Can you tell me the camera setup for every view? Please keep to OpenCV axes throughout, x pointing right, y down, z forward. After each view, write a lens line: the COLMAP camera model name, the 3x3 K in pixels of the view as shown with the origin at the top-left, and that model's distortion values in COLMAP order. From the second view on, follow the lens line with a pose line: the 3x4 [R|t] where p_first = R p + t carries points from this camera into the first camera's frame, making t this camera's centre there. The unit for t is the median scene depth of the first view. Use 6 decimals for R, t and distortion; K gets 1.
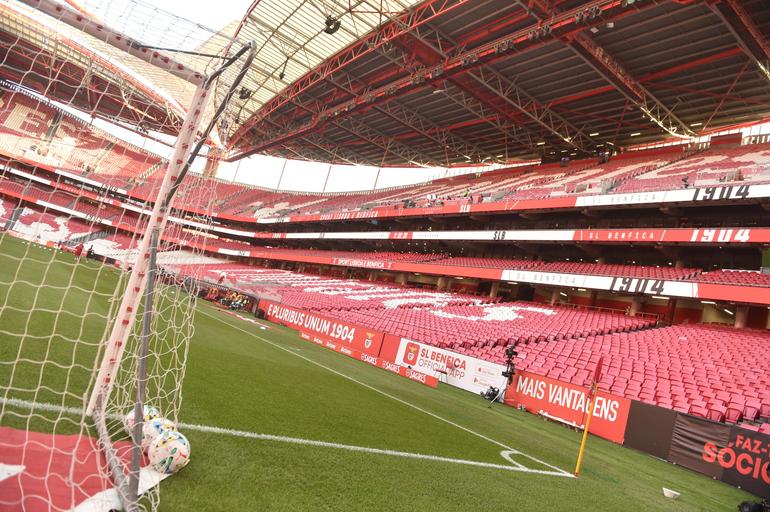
lens RADIAL K [[524.2, 0, 385.0], [0, 524.2, 256.0], [0, 0, 1]] dist [-0.047628, -0.005167]
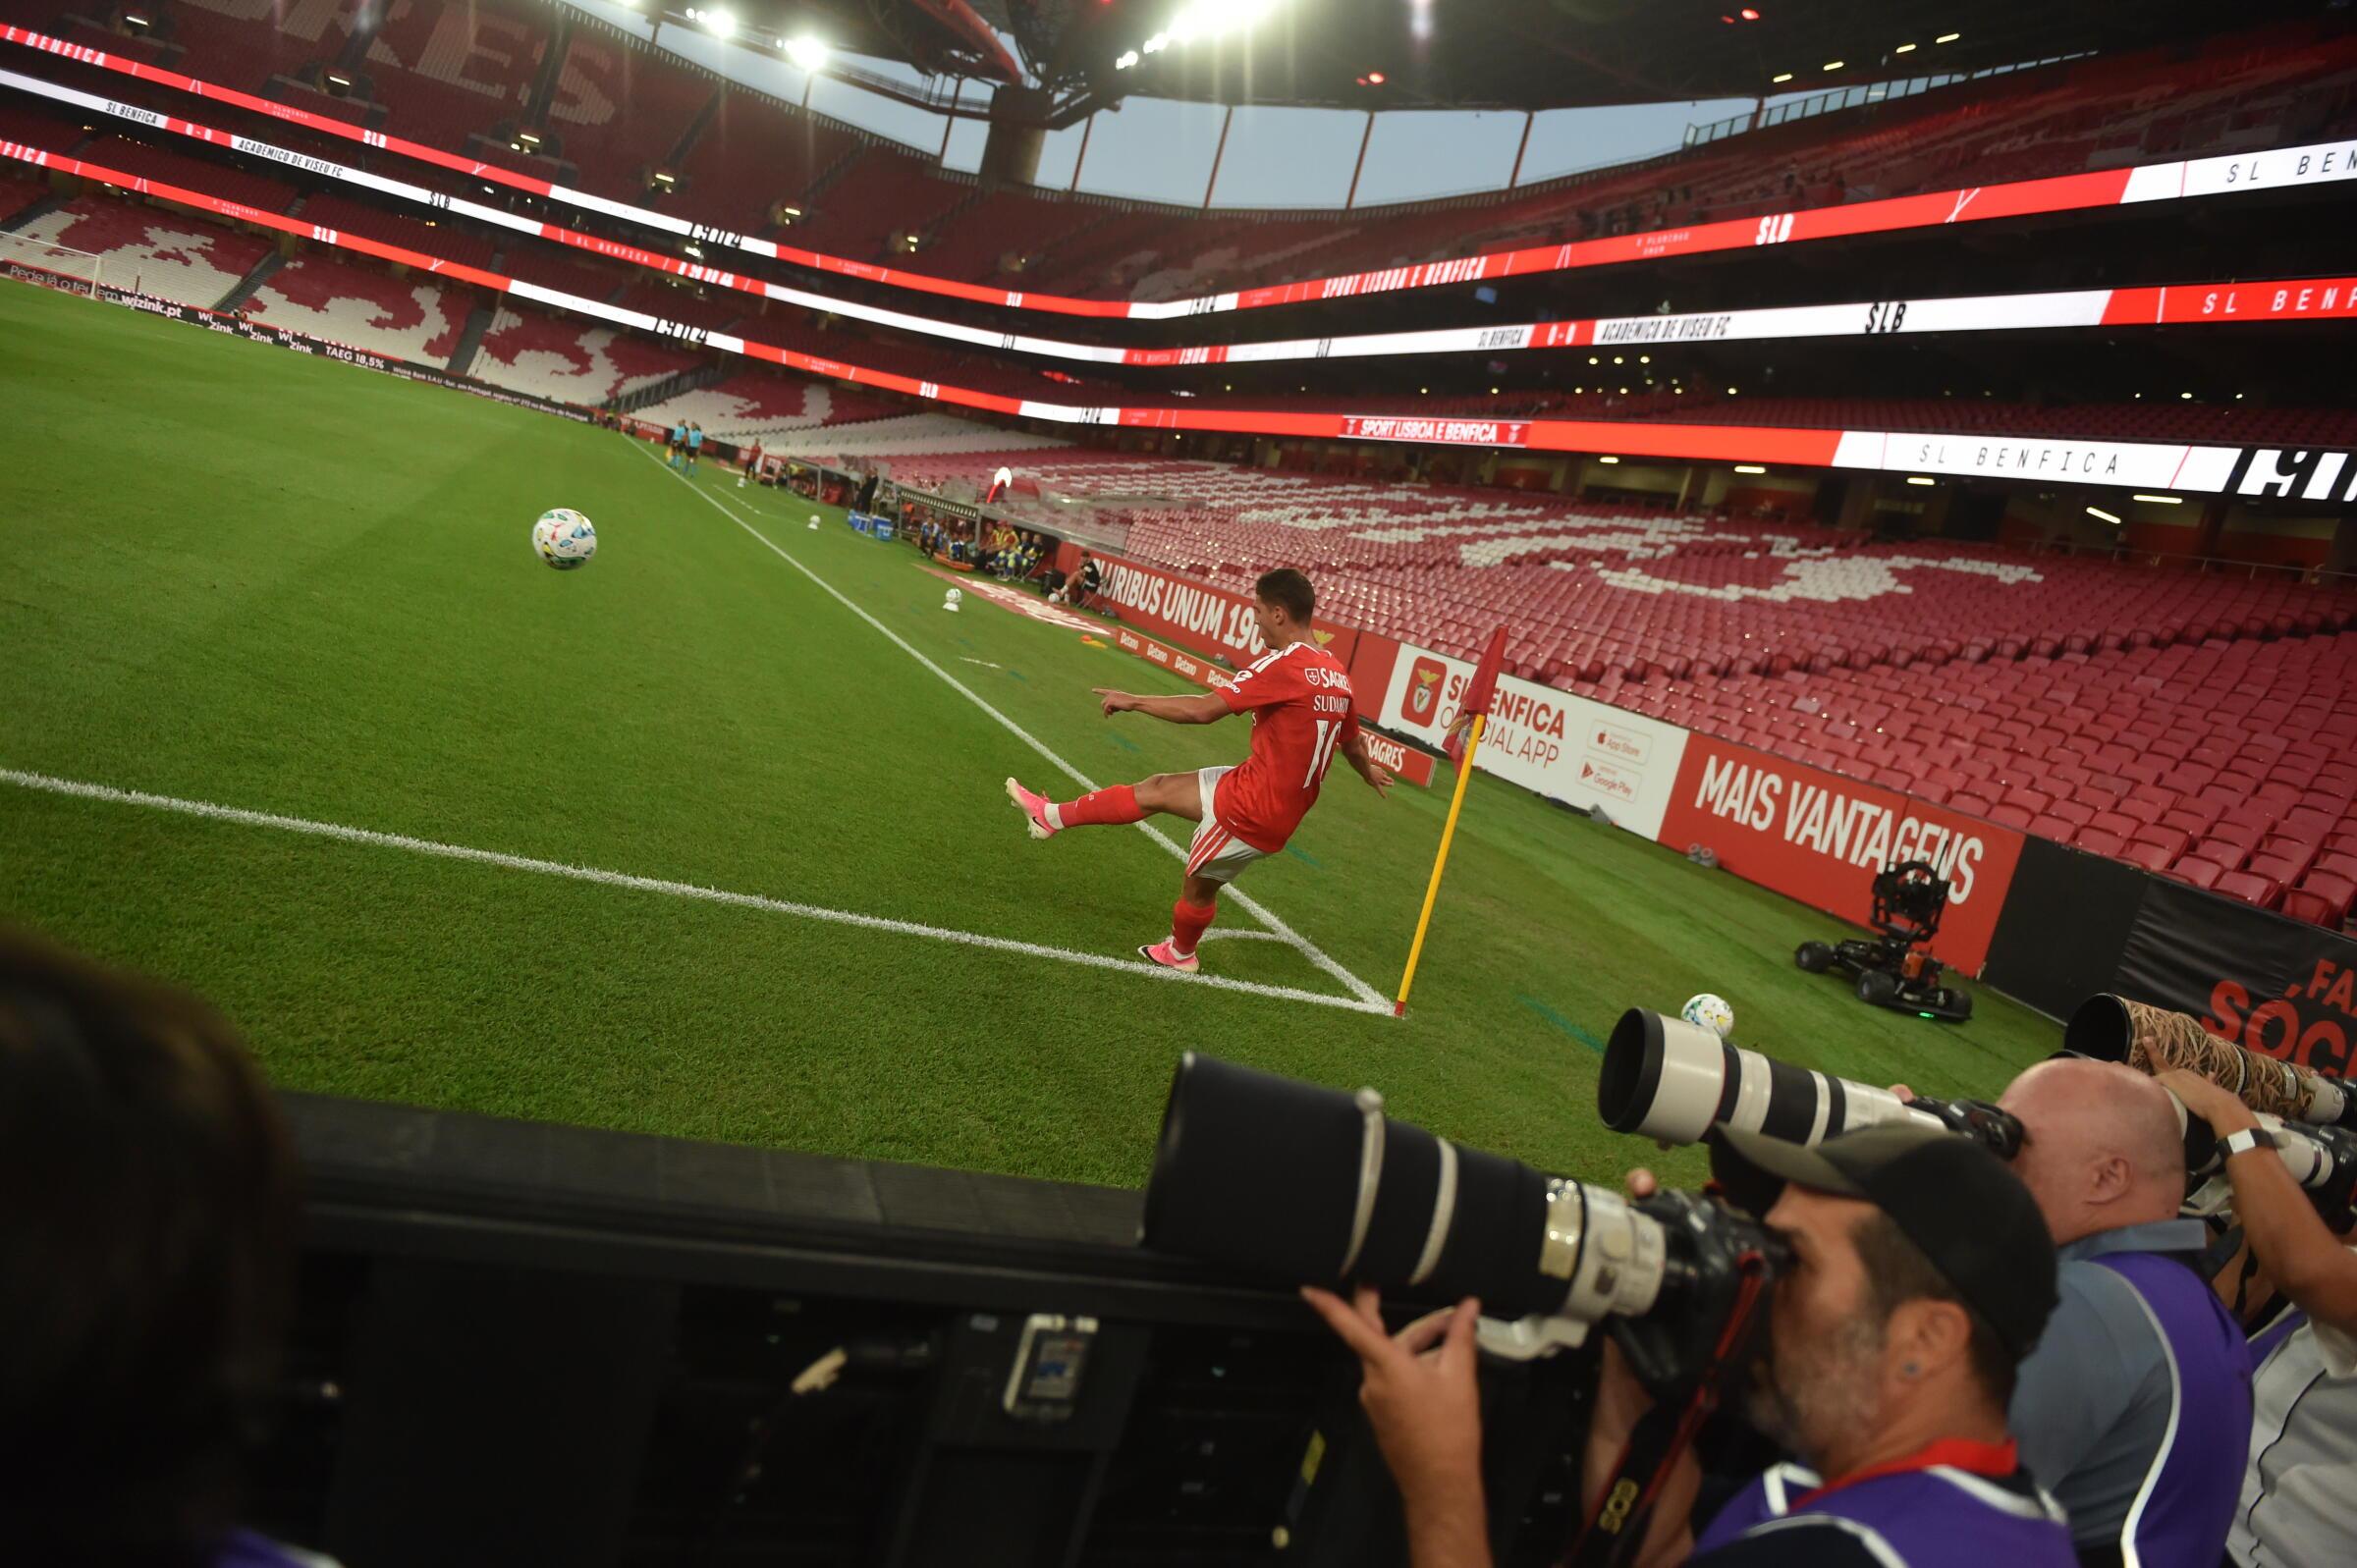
lens RADIAL K [[1604.5, 0, 1178.5], [0, 1604.5, 784.0], [0, 0, 1]] dist [-0.047628, -0.005167]
pose [[0.969577, 0.019395, -0.244017, 0.074924], [0.035021, 0.975611, 0.216696, 0.012682], [0.242268, -0.218650, 0.945250, 0.013316]]
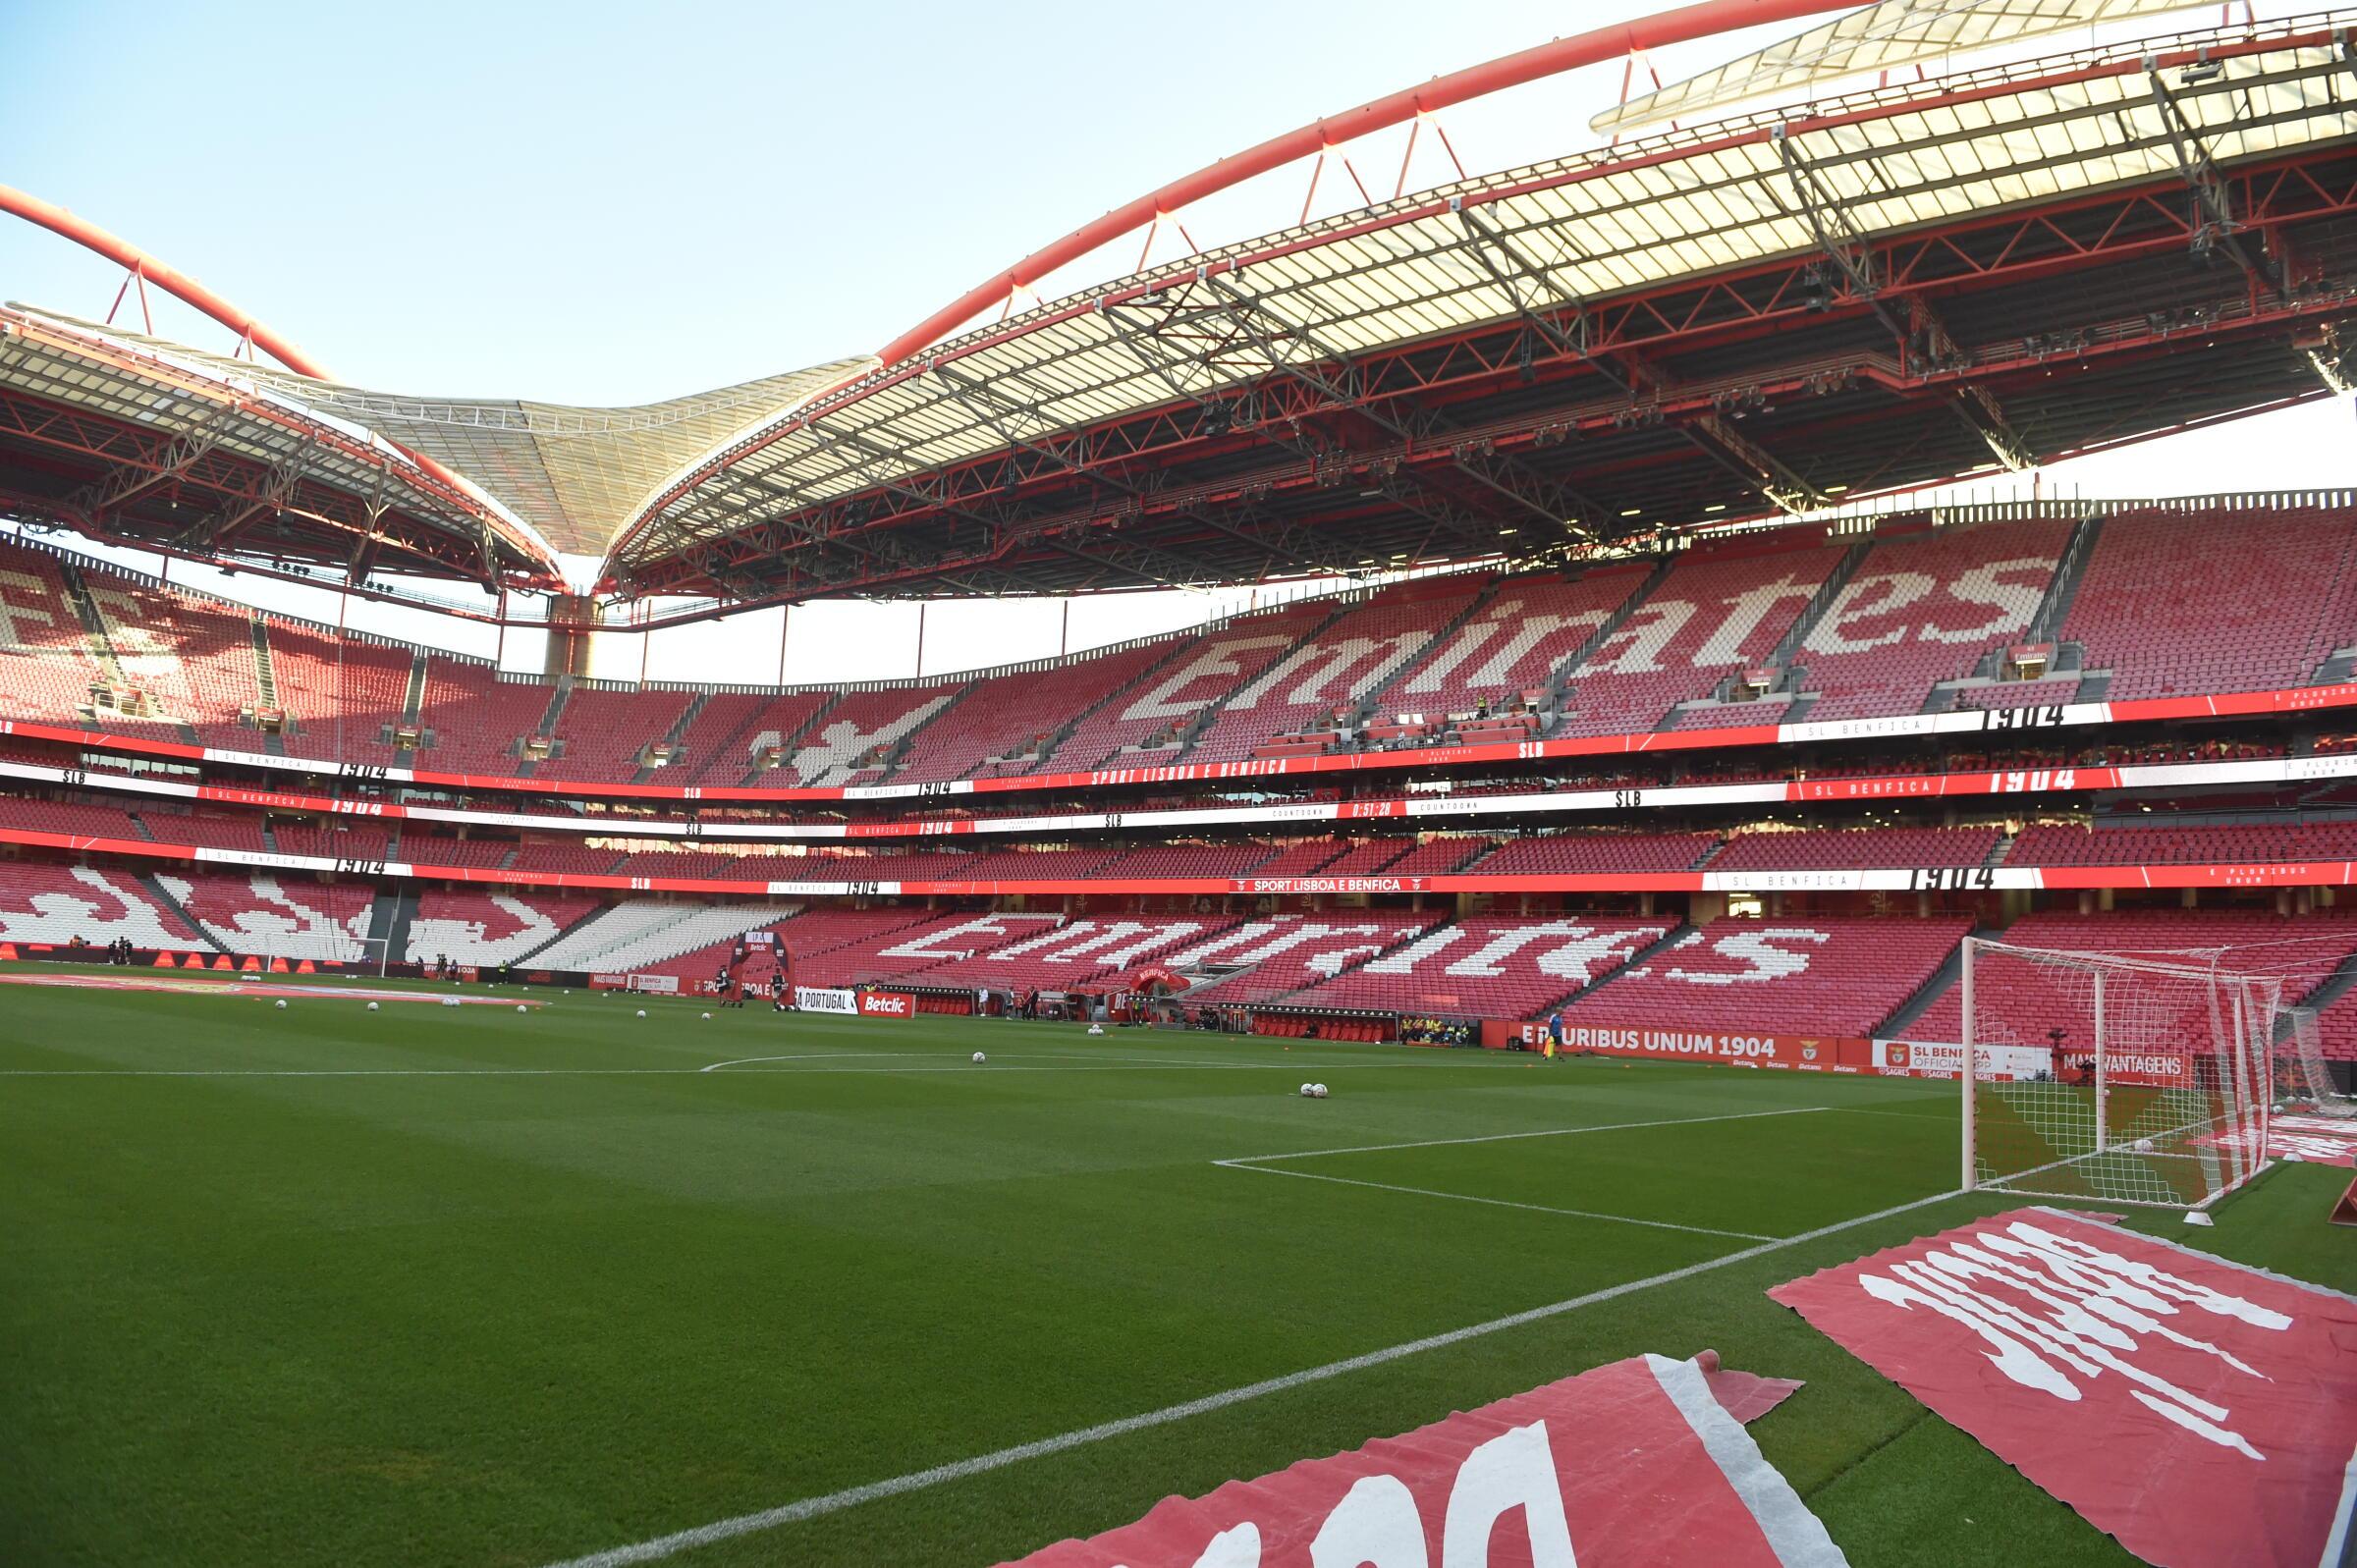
lens RADIAL K [[1604.5, 0, 1178.5], [0, 1604.5, 784.0], [0, 0, 1]] dist [-0.047628, -0.005167]
pose [[0.943238, -0.182679, 0.277363, -0.923234], [0.165939, 0.982647, 0.082884, -0.362865], [-0.287691, -0.032154, 0.957183, -0.640693]]
